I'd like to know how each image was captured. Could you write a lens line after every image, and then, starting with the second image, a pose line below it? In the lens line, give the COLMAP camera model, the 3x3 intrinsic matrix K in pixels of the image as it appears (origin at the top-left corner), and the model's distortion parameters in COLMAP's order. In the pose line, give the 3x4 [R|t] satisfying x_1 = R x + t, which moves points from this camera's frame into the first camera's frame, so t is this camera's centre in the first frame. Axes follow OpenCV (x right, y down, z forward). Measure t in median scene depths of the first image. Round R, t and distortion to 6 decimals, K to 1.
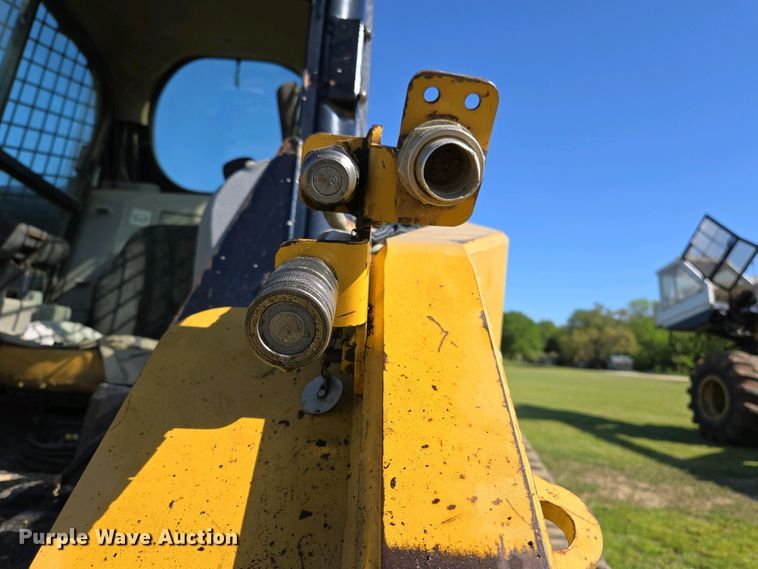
lens RADIAL K [[538.2, 0, 369.2], [0, 538.2, 300.0], [0, 0, 1]] dist [0.073321, -0.049800]
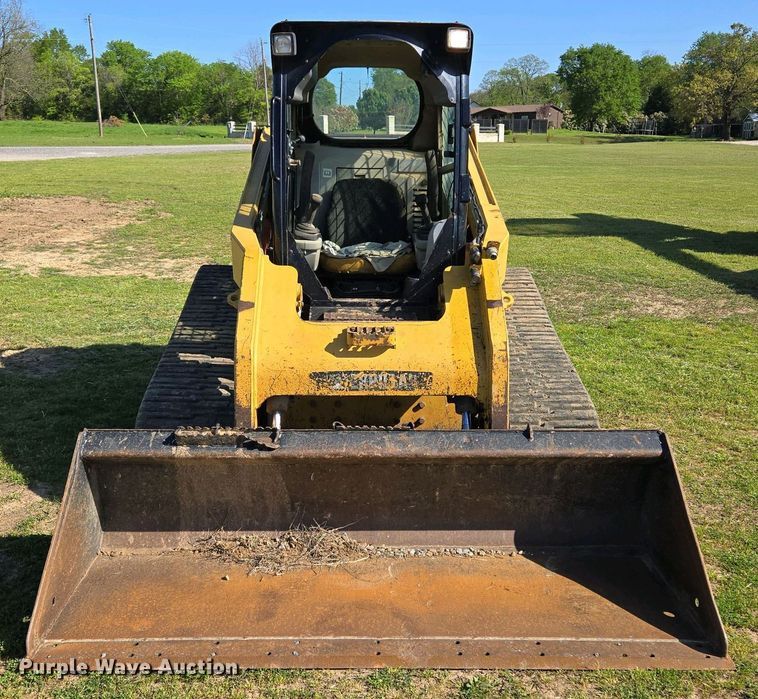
lens RADIAL K [[864.5, 0, 352.8], [0, 864.5, 345.2], [0, 0, 1]] dist [0.073704, 0.000000]
pose [[0.998797, -0.045198, -0.019026, -0.073787], [0.048978, 0.938709, 0.341214, -0.147399], [0.002438, -0.341736, 0.939793, -0.483556]]
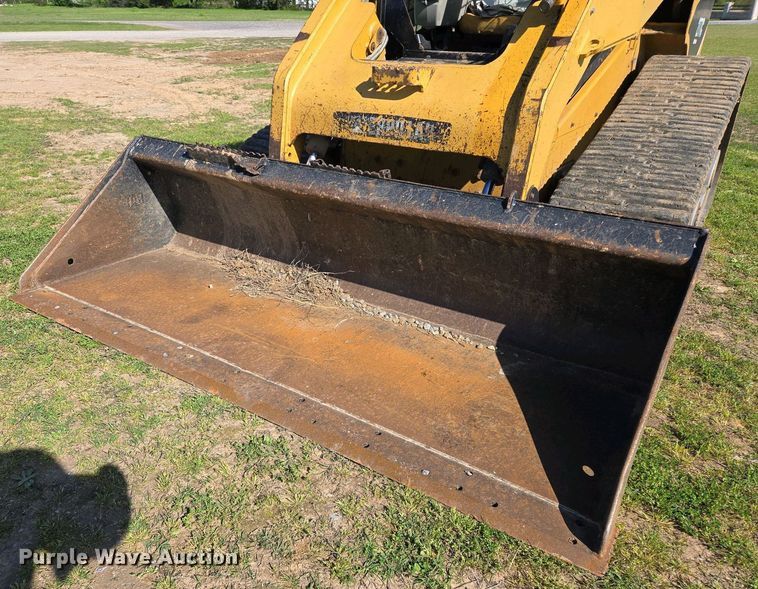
lens RADIAL K [[572.4, 0, 336.3], [0, 572.4, 320.7], [0, 0, 1]] dist [0.081019, -0.062558]
pose [[0.811941, 0.231064, -0.536061, 0.097748], [0.094275, 0.854360, 0.511058, -0.023505], [0.576077, -0.465486, 0.671906, -0.281875]]
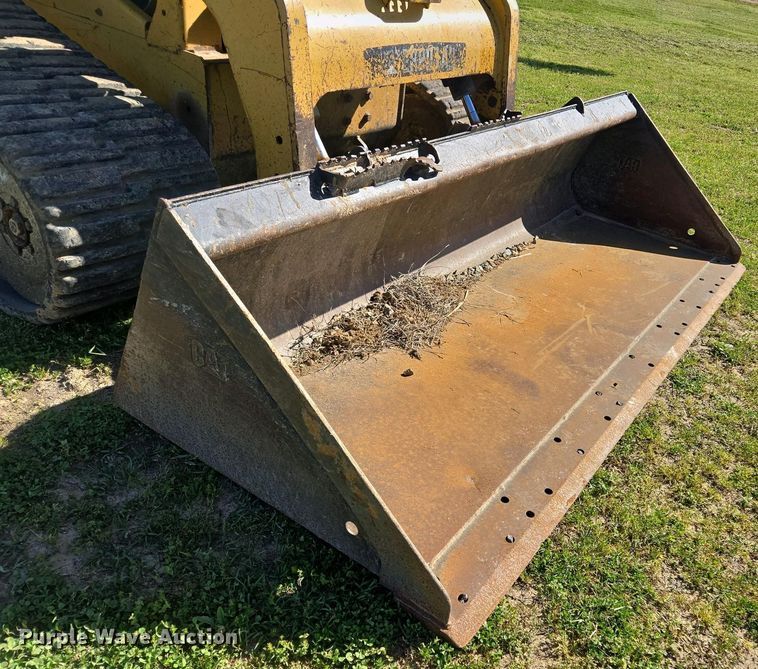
lens RADIAL K [[672.9, 0, 477.0], [0, 672.9, 353.5], [0, 0, 1]] dist [0.071324, -0.056788]
pose [[0.534876, -0.415465, 0.735728, -0.329810], [-0.235024, 0.763235, 0.601861, -0.035347], [-0.811586, -0.494835, 0.310592, -0.177262]]
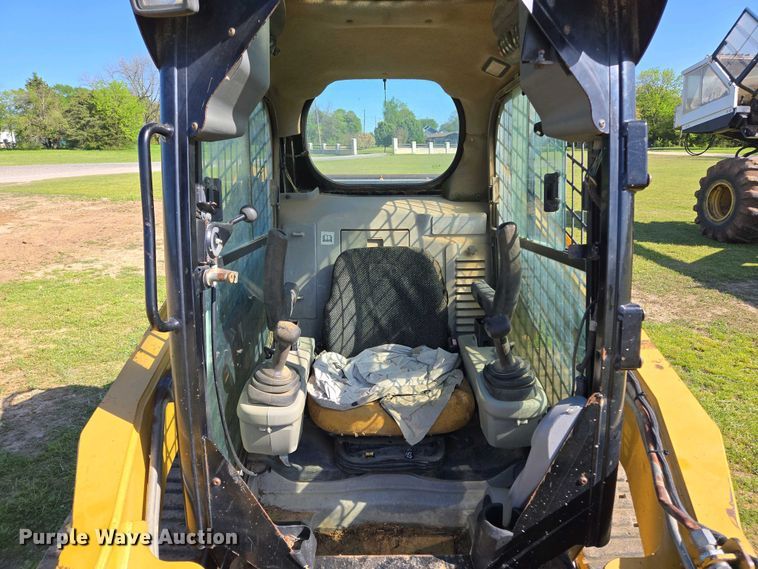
lens RADIAL K [[504.6, 0, 376.1], [0, 504.6, 284.0], [0, 0, 1]] dist [0.055245, -0.029343]
pose [[0.997997, -0.059943, -0.020227, -0.071232], [0.063200, 0.930413, 0.361022, -0.113449], [-0.002822, -0.361577, 0.932338, -0.029427]]
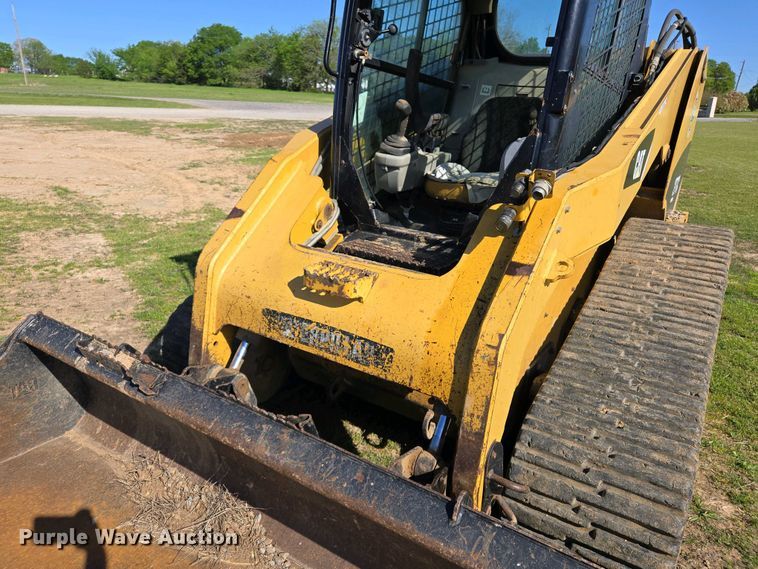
lens RADIAL K [[538.2, 0, 373.8], [0, 538.2, 285.2], [0, 0, 1]] dist [0.073321, -0.049800]
pose [[0.832908, 0.169456, -0.526829, 0.068896], [0.054084, 0.922485, 0.382225, -0.062508], [0.550762, -0.346852, 0.759181, -0.165678]]
